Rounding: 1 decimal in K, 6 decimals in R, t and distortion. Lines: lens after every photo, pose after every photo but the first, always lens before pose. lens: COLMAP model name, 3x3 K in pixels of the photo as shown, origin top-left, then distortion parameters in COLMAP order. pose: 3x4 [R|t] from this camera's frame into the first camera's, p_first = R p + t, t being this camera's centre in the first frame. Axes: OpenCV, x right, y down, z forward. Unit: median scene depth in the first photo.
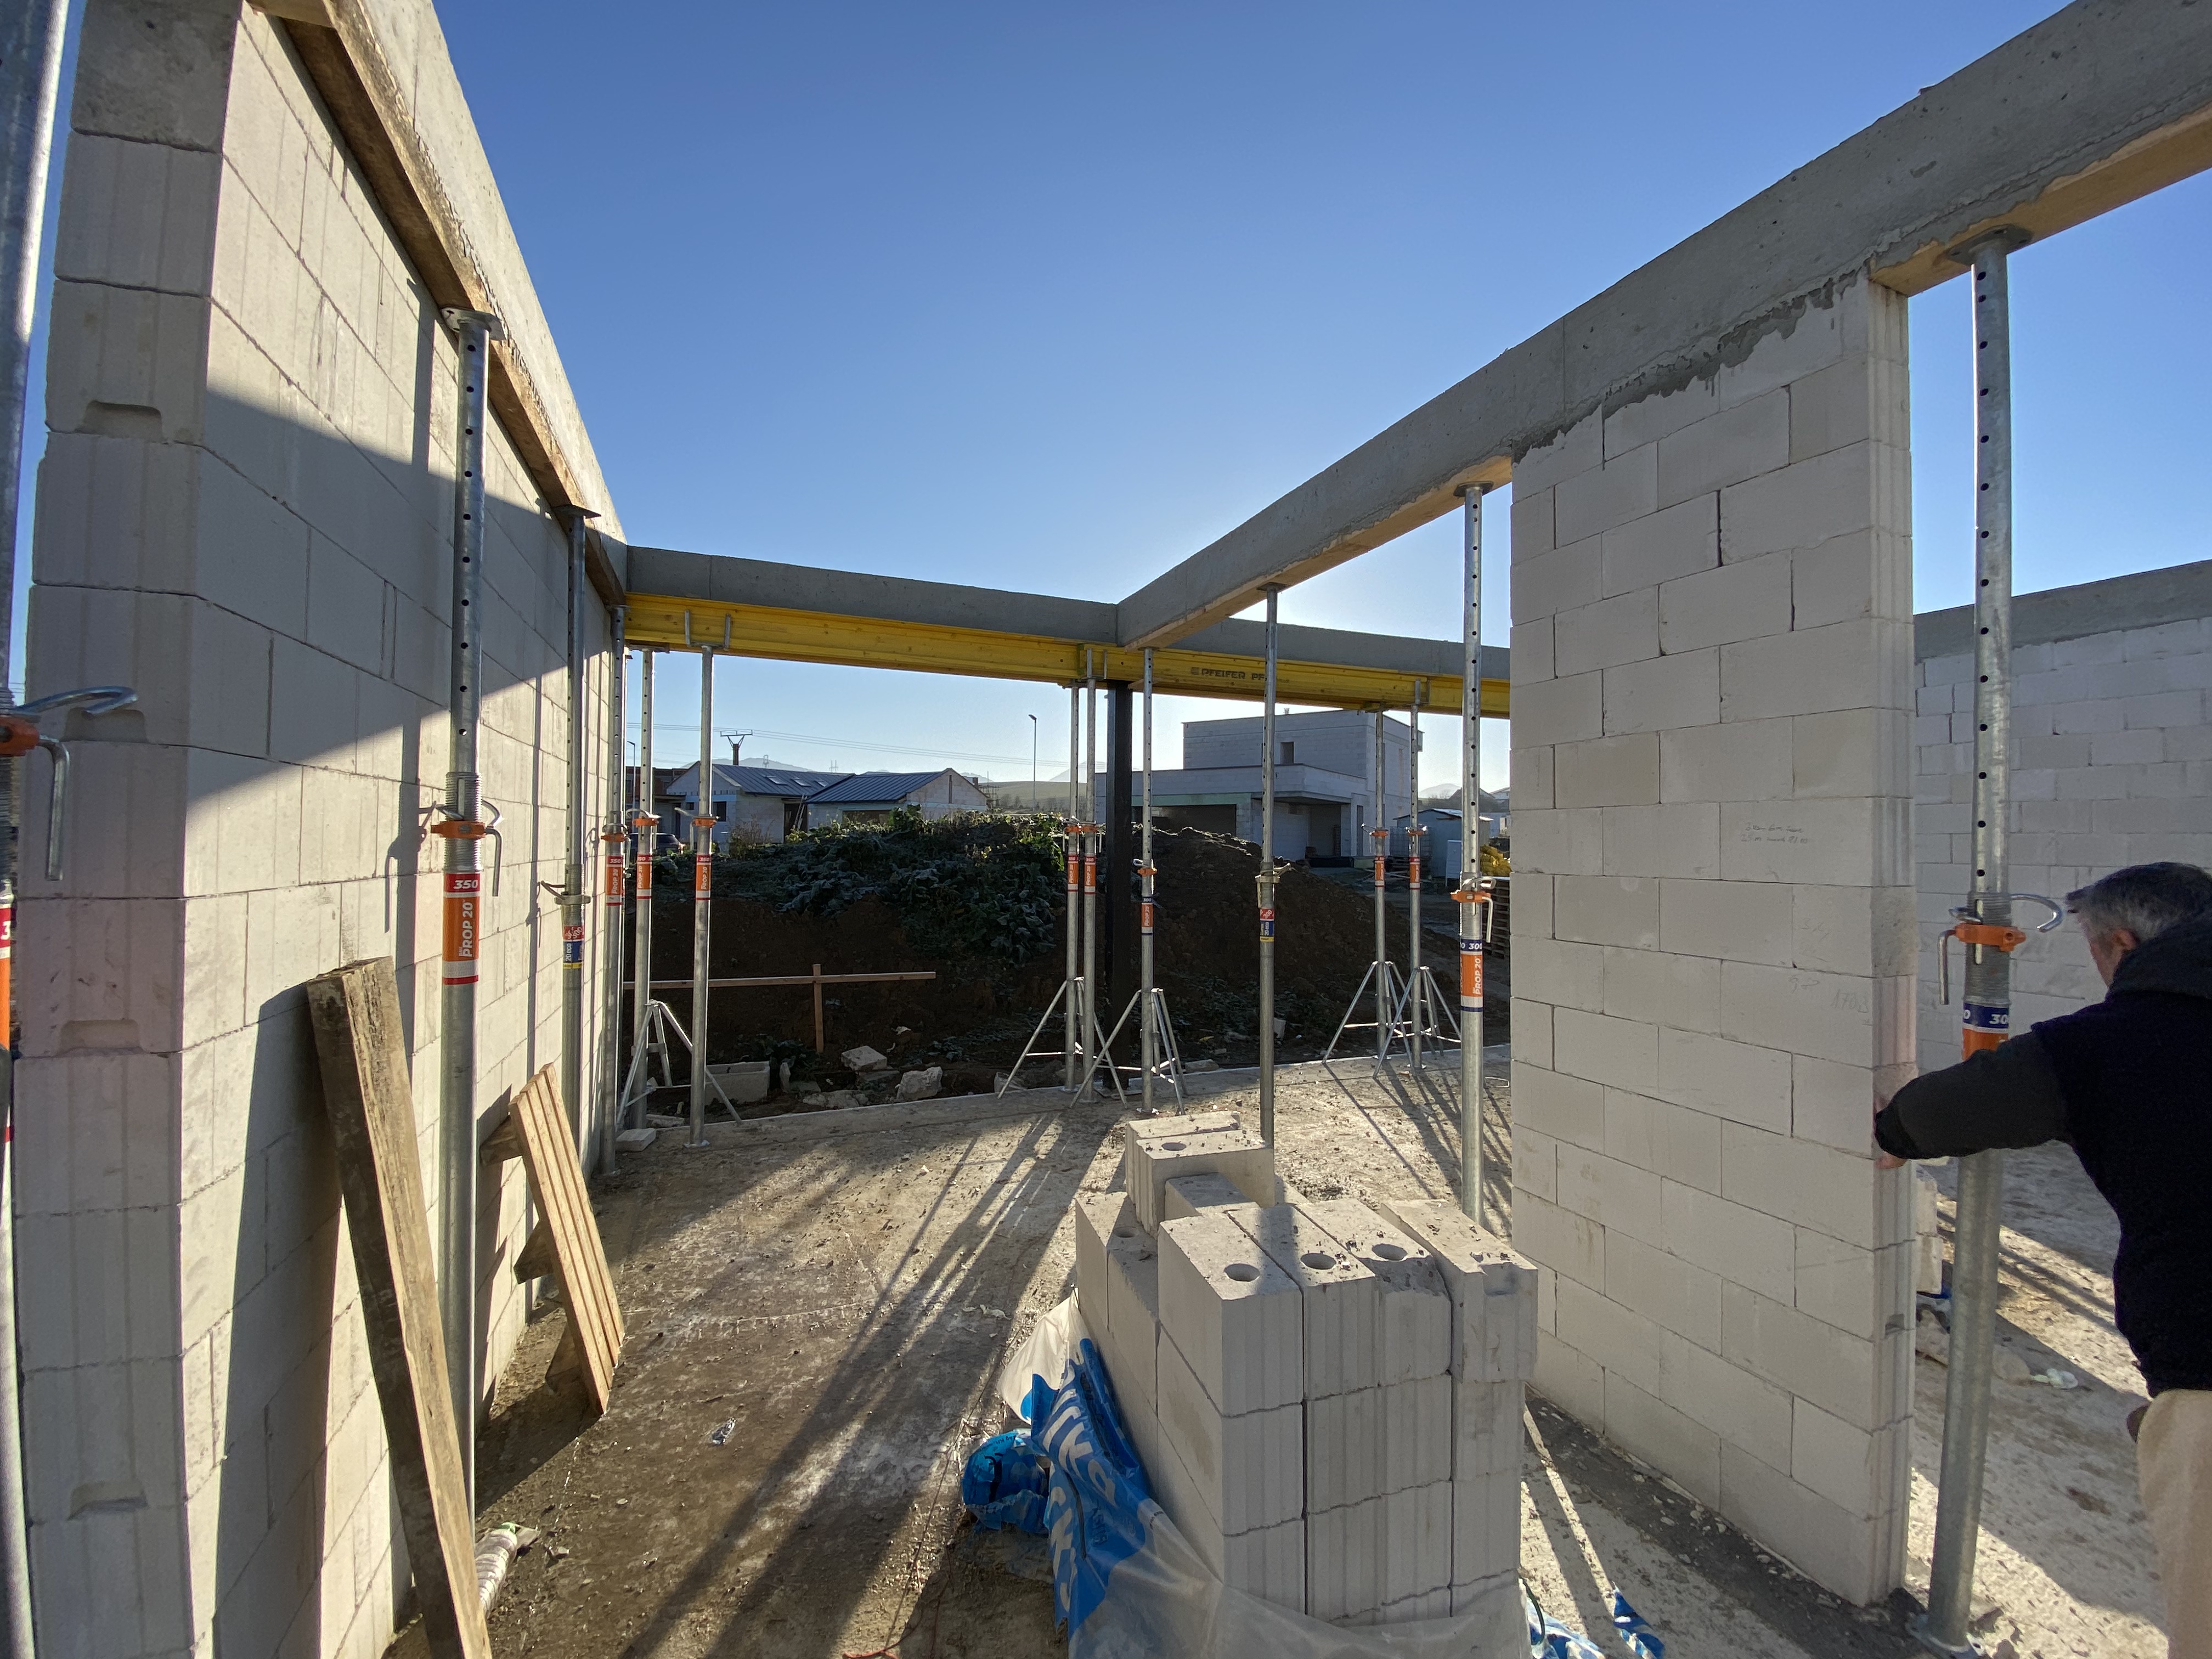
lens RADIAL K [[898.0, 0, 1106.0], [0, 898.0, 829.5], [0, 0, 1]] dist [0.094352, -0.038182]
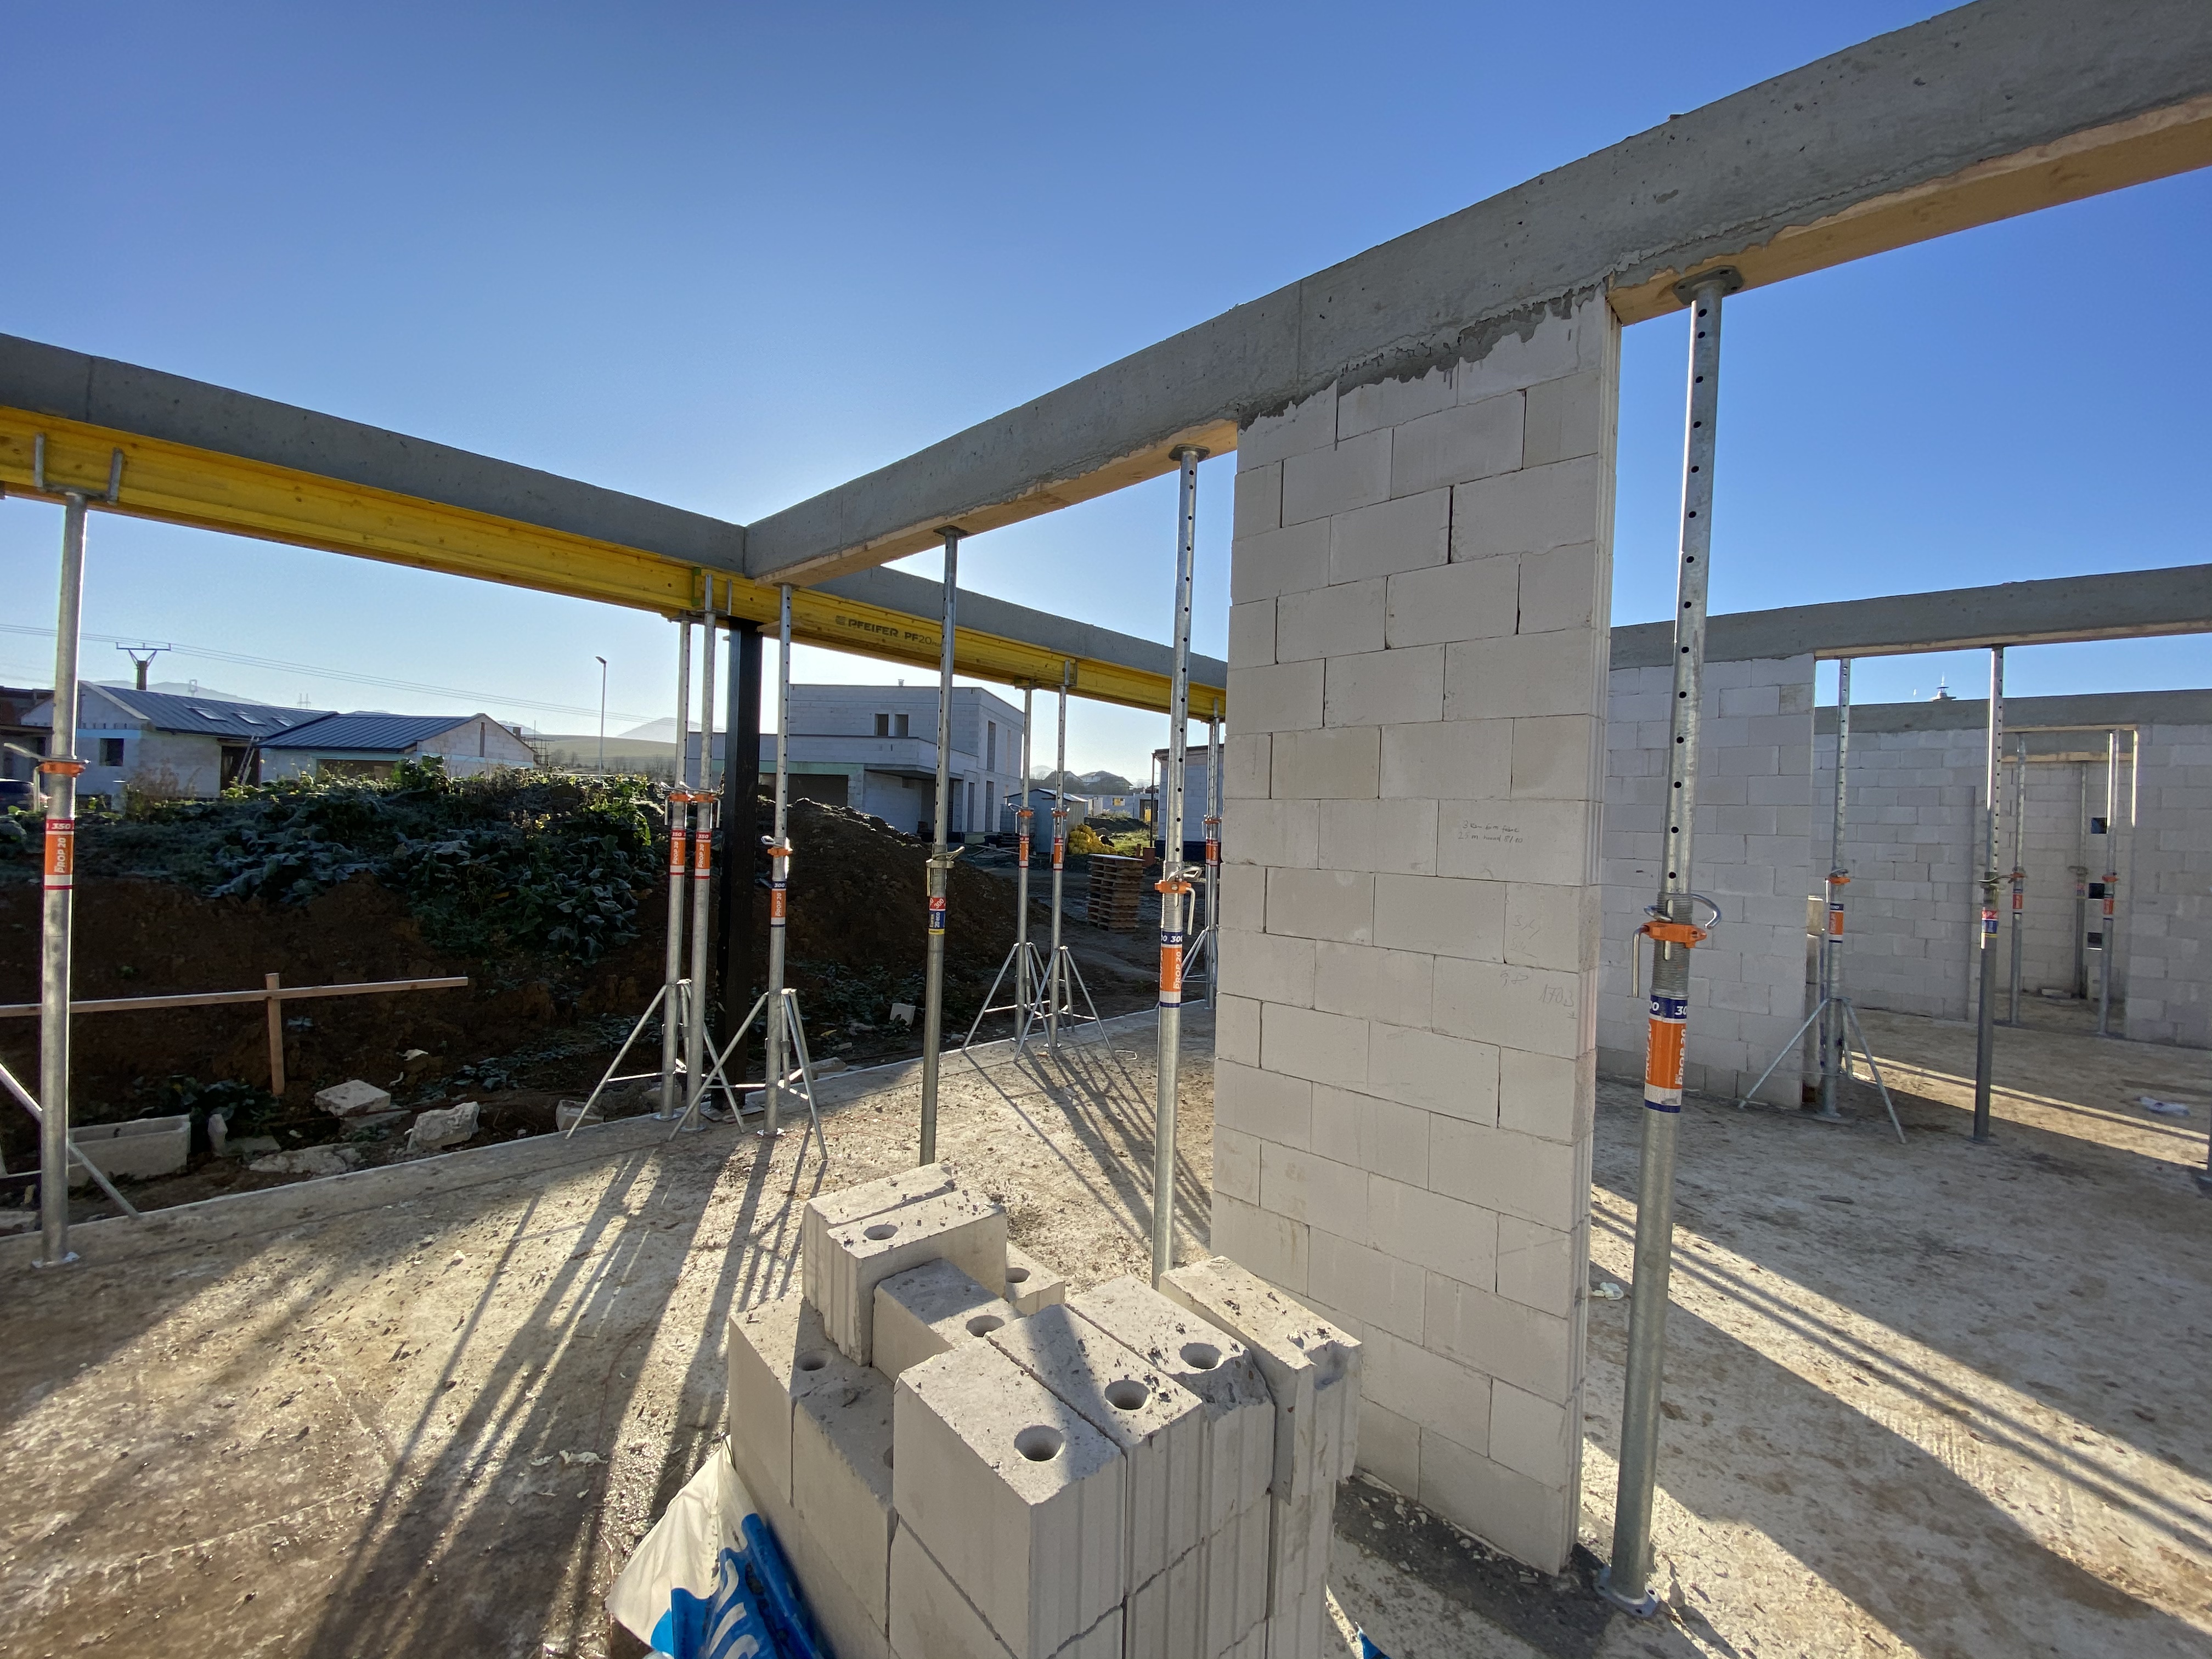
lens RADIAL K [[916.6, 0, 1106.2], [0, 916.6, 827.2], [0, 0, 1]] dist [0.061796, -0.041290]
pose [[0.913794, 0.021000, 0.405634, -0.046737], [-0.031626, 0.999309, 0.019511, -0.004490], [-0.404944, -0.030658, 0.913827, 0.143151]]
